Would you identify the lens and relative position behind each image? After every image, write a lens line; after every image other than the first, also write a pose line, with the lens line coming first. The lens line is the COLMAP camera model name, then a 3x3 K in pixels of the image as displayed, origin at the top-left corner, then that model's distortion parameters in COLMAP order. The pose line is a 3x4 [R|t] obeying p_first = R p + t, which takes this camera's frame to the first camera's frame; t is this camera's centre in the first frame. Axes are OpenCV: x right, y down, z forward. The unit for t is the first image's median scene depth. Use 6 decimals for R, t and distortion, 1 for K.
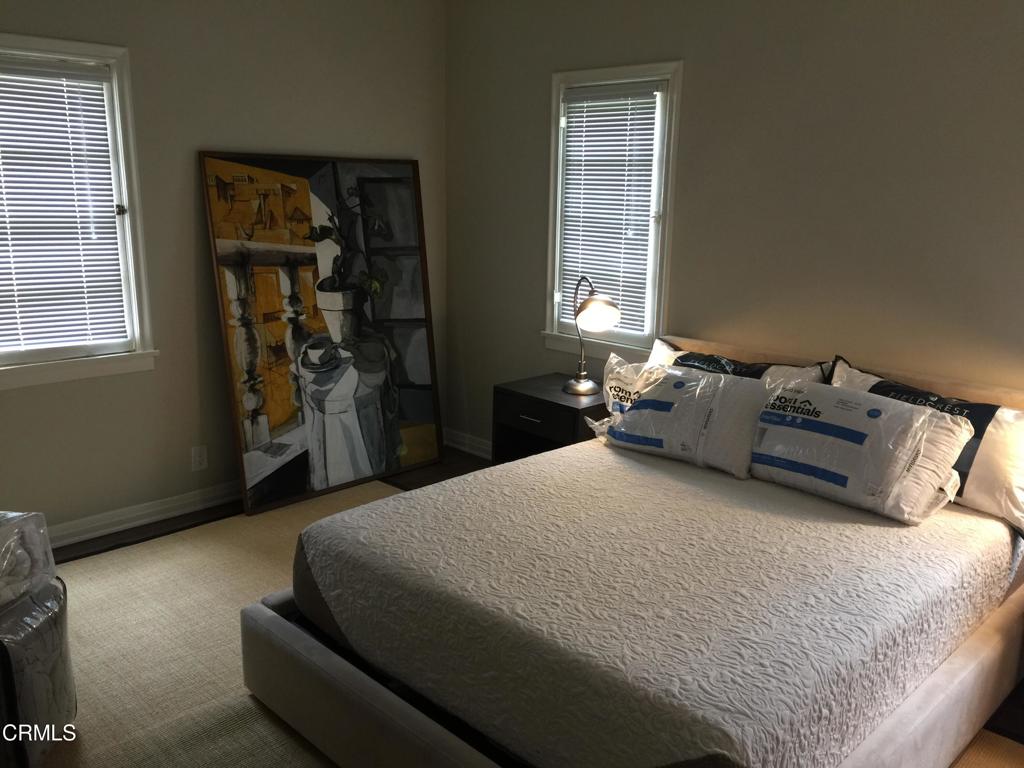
lens RADIAL K [[866.4, 0, 508.0], [0, 866.4, 387.9], [0, 0, 1]] dist [-0.007353, -0.000895]
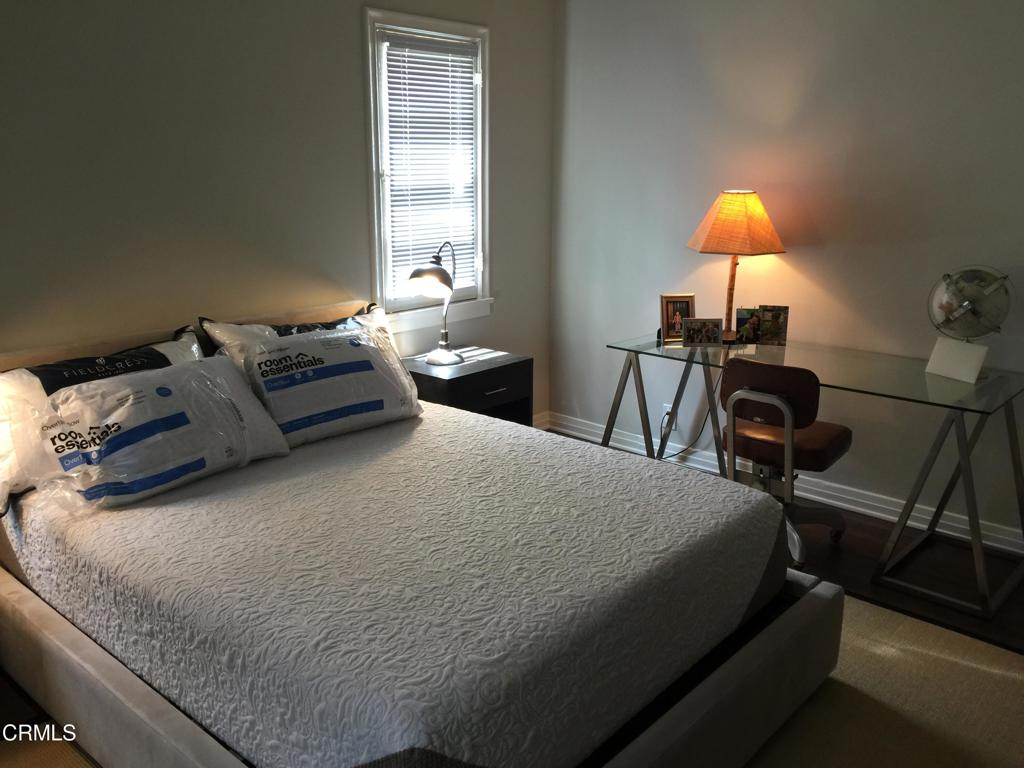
lens RADIAL K [[866.4, 0, 507.5], [0, 866.4, 381.3], [0, 0, 1]] dist [-0.007353, -0.000895]
pose [[-0.055084, -0.272277, 0.960641, -0.633705], [0.220983, 0.934919, 0.277657, -0.179617], [-0.973721, 0.227579, 0.008670, 0.766911]]
